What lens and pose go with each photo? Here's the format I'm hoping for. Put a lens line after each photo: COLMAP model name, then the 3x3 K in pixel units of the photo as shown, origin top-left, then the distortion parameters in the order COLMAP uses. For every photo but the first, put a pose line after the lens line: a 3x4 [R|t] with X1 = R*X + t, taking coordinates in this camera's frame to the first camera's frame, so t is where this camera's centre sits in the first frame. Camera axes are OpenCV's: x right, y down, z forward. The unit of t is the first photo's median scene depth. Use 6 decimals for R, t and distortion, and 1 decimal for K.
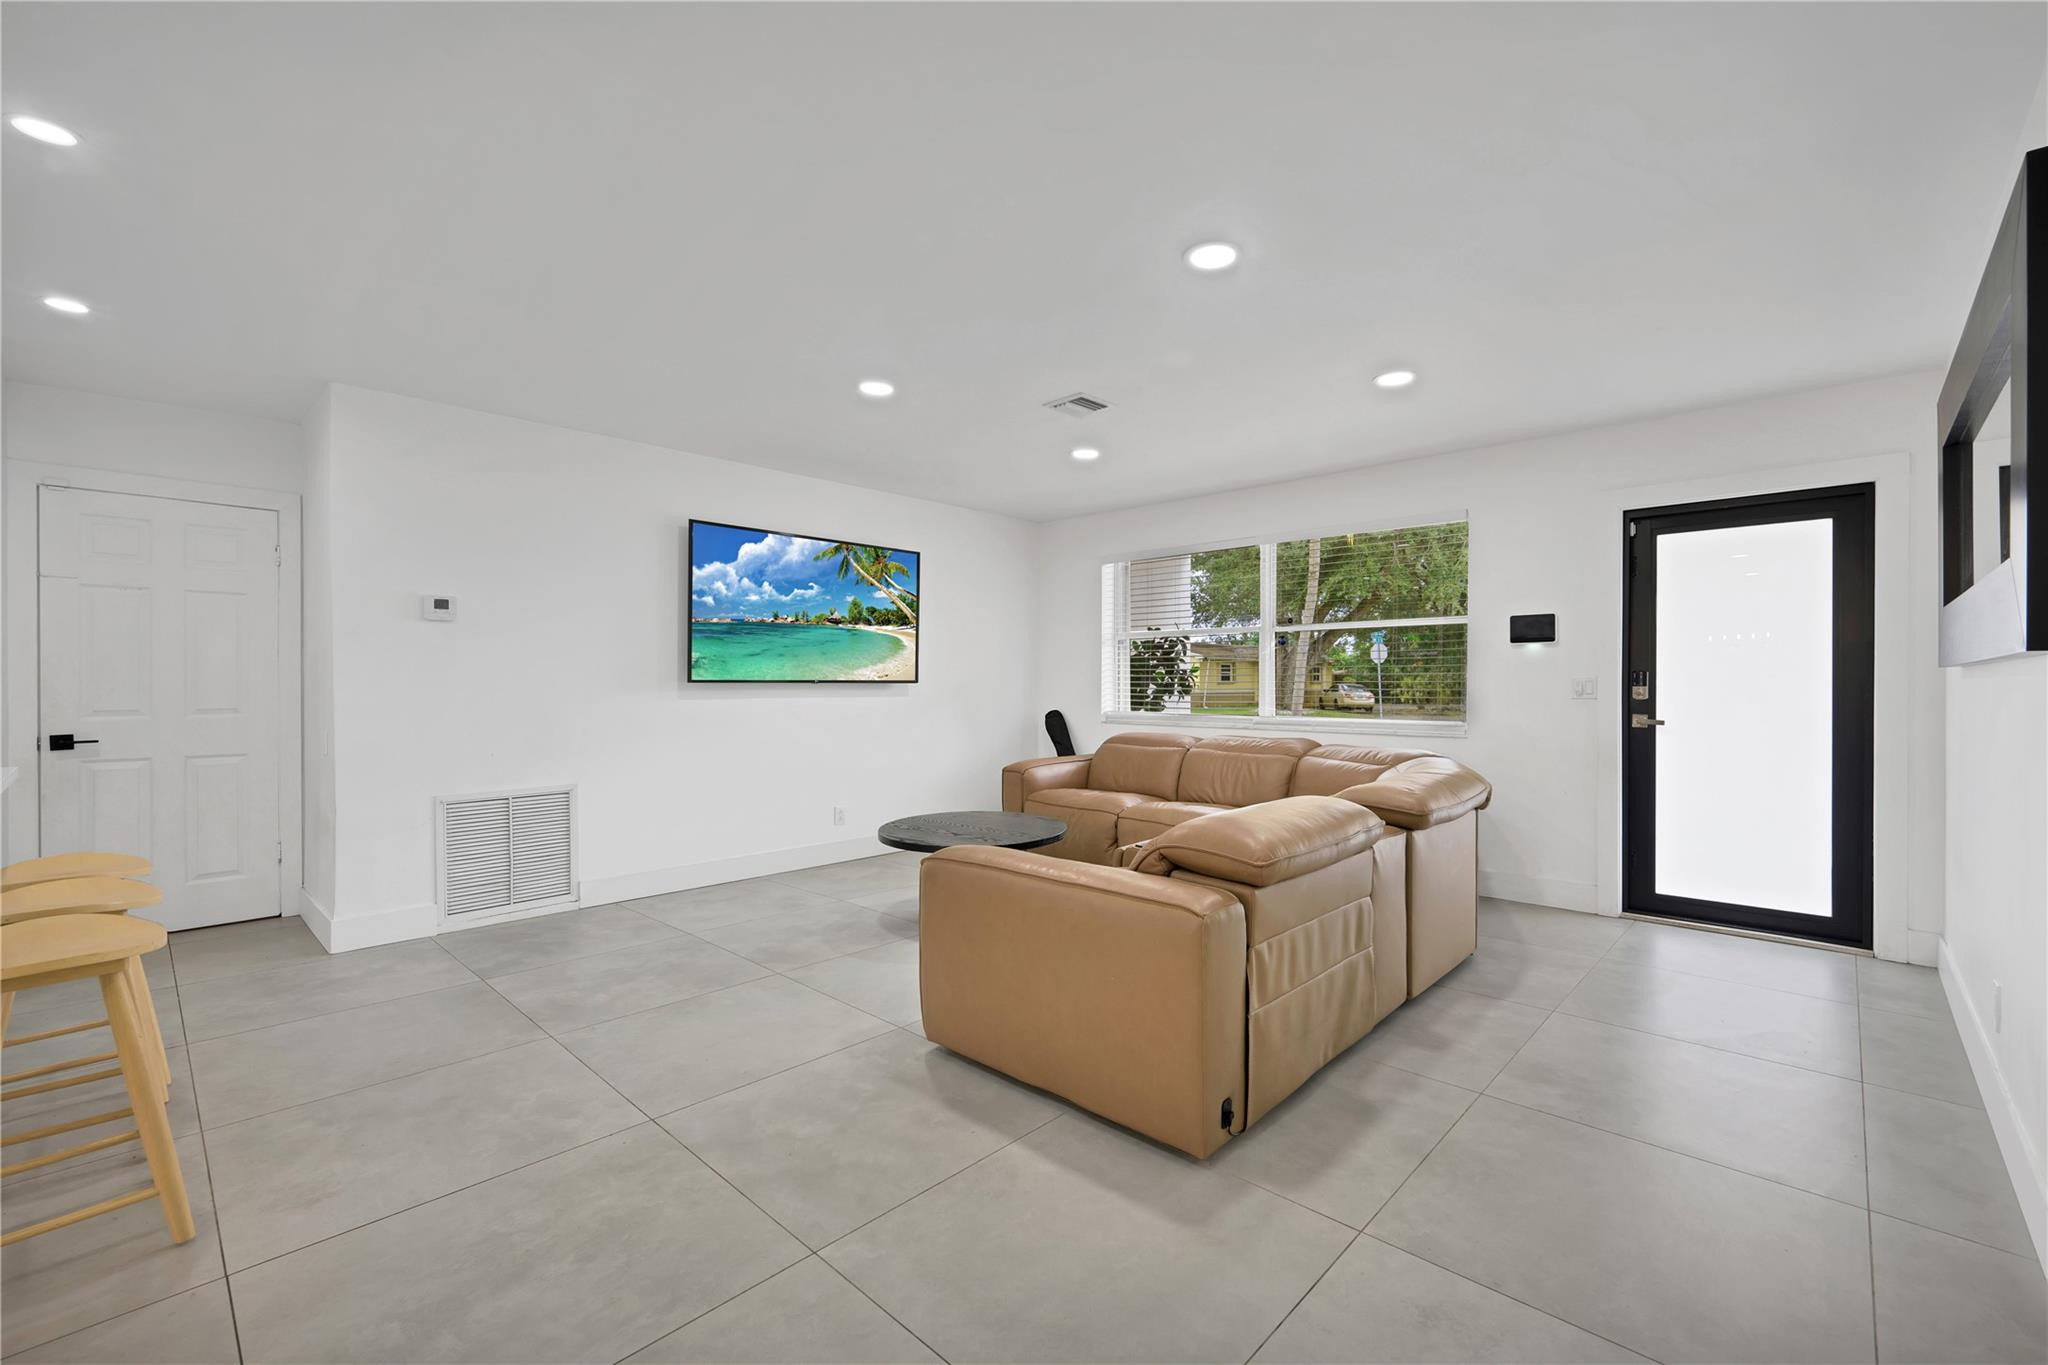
lens RADIAL K [[864.9, 0, 1090.7], [0, 864.9, 687.5], [0, 0, 1]] dist [-0.002956, 0.000534]
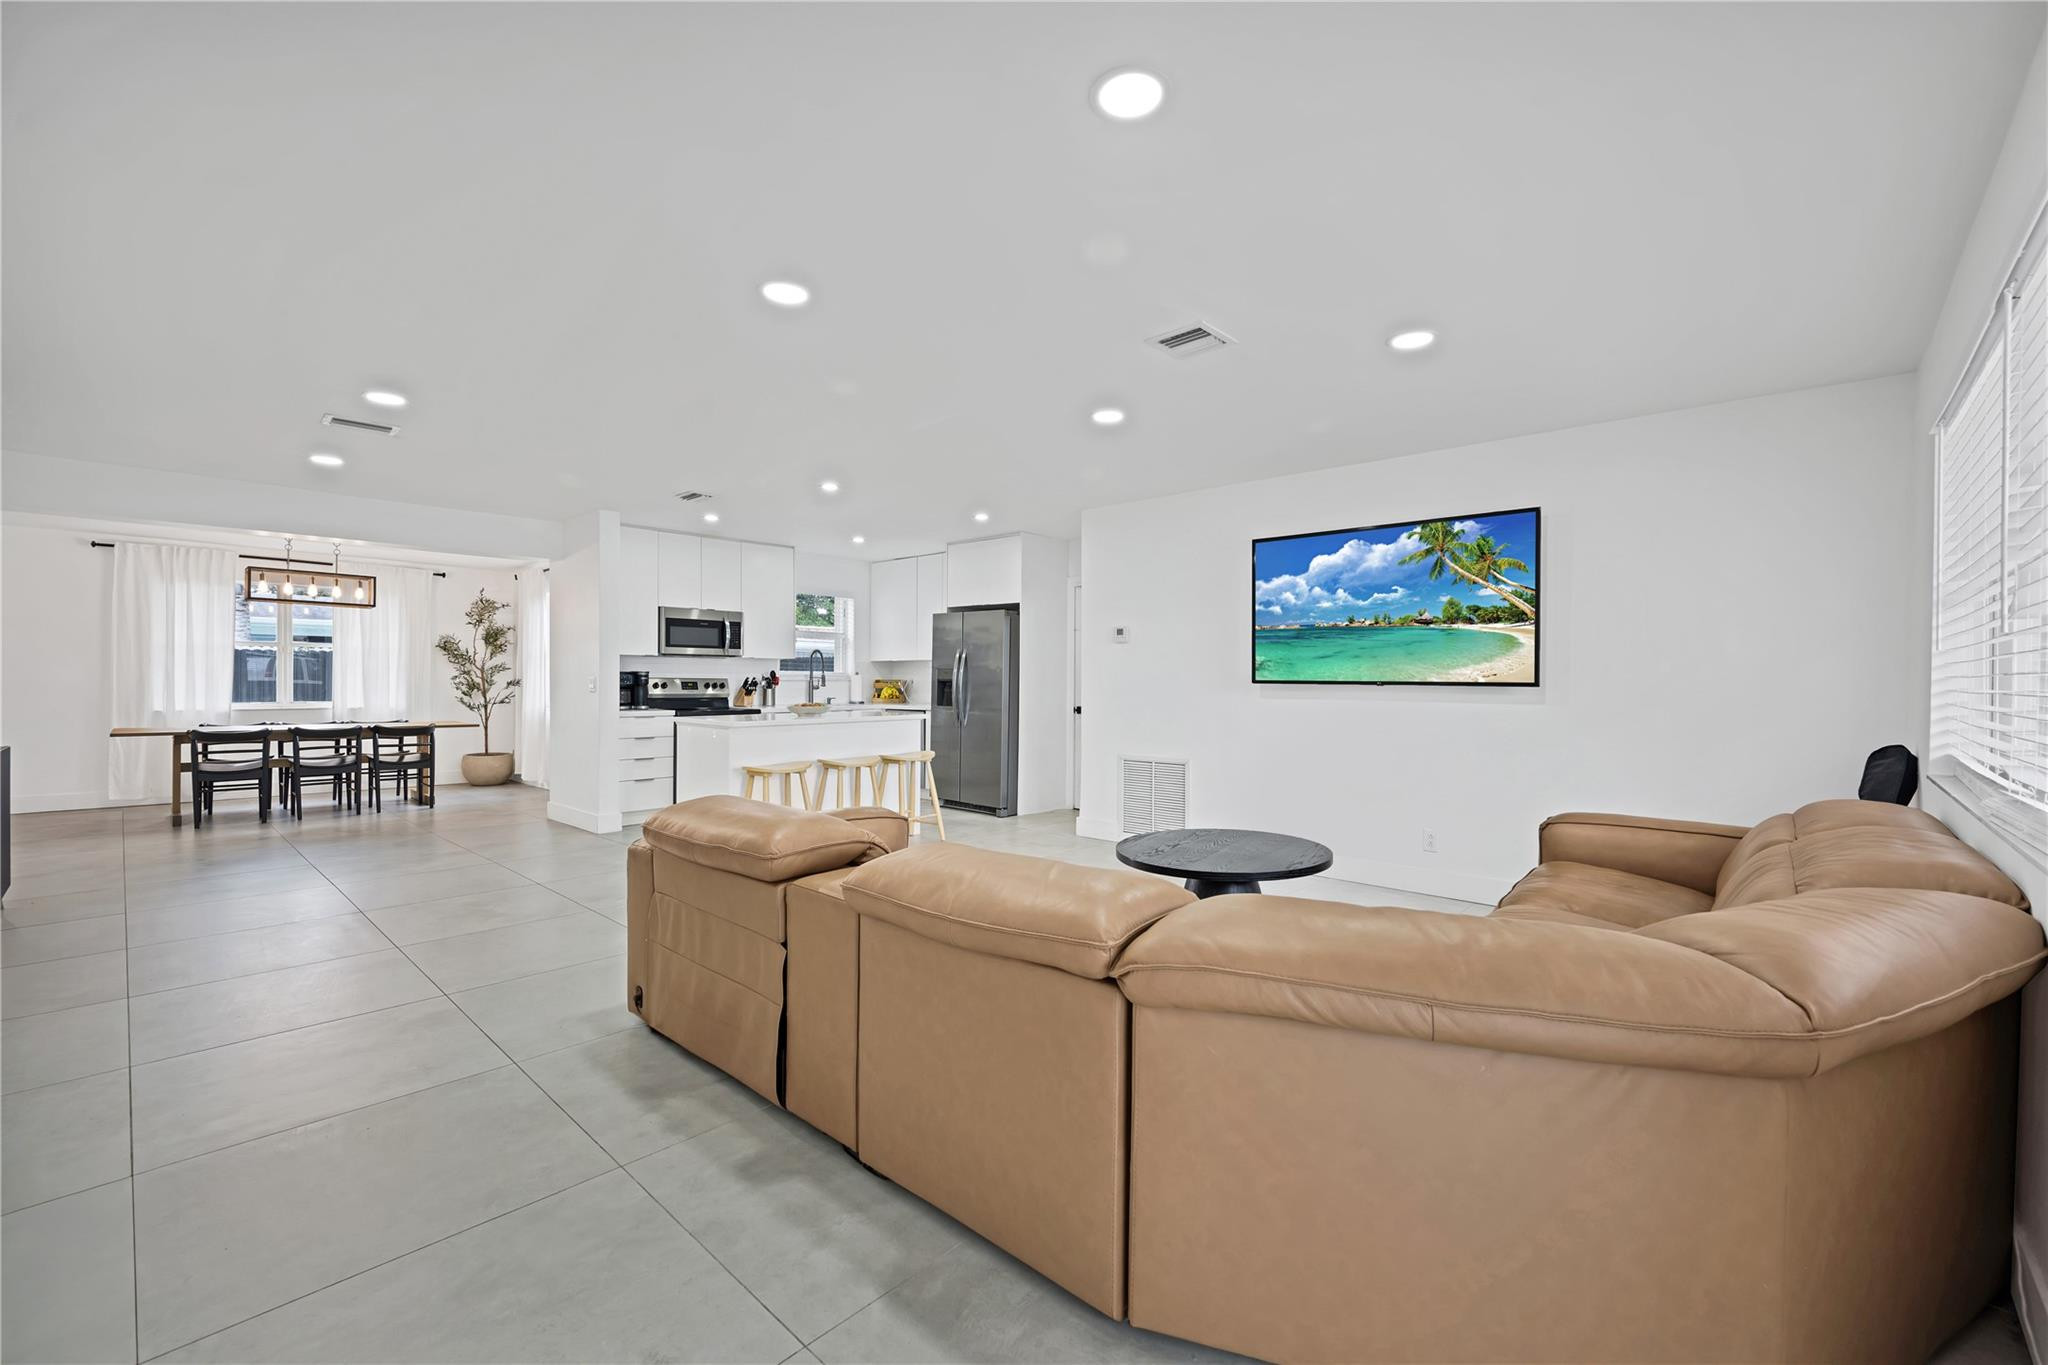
lens RADIAL K [[835.4, 0, 1026.8], [0, 835.4, 678.2], [0, 0, 1]] dist [-0.004384, 0.001743]
pose [[-0.023284, 0.003455, -0.999723, 0.707232], [-0.012814, 0.999911, 0.003754, -0.015926], [0.999647, 0.012898, -0.023238, 0.785450]]
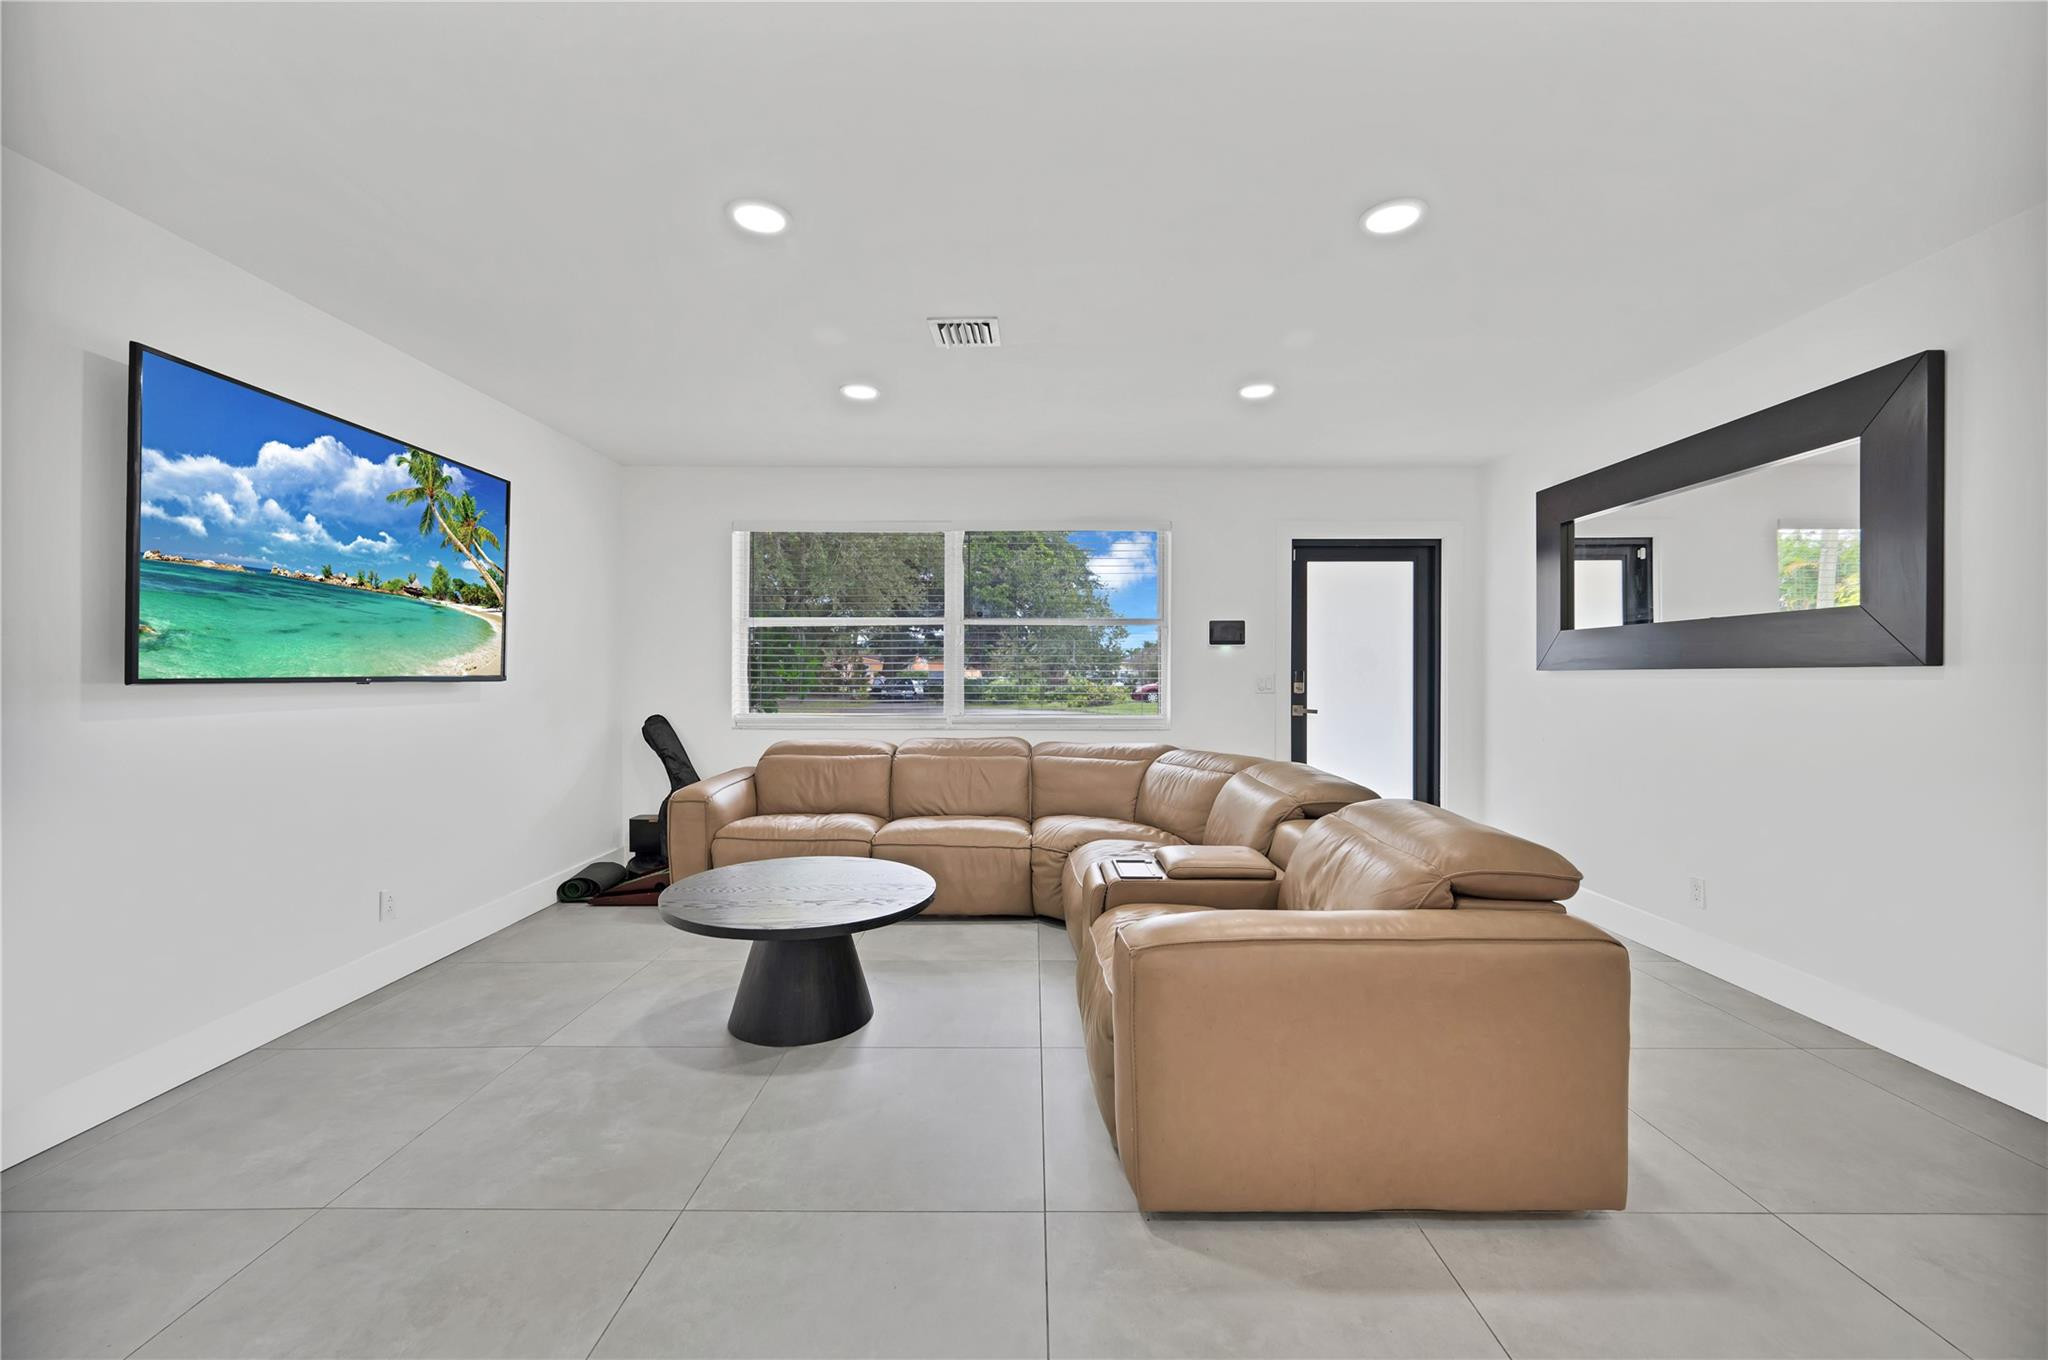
lens RADIAL K [[835.4, 0, 1033.3], [0, 835.4, 661.8], [0, 0, 1]] dist [-0.004384, 0.001743]
pose [[0.756172, 0.006969, 0.654336, -0.435247], [0.005211, 0.999847, -0.016671, -0.012656], [-0.654353, 0.016016, 0.756020, 0.342865]]
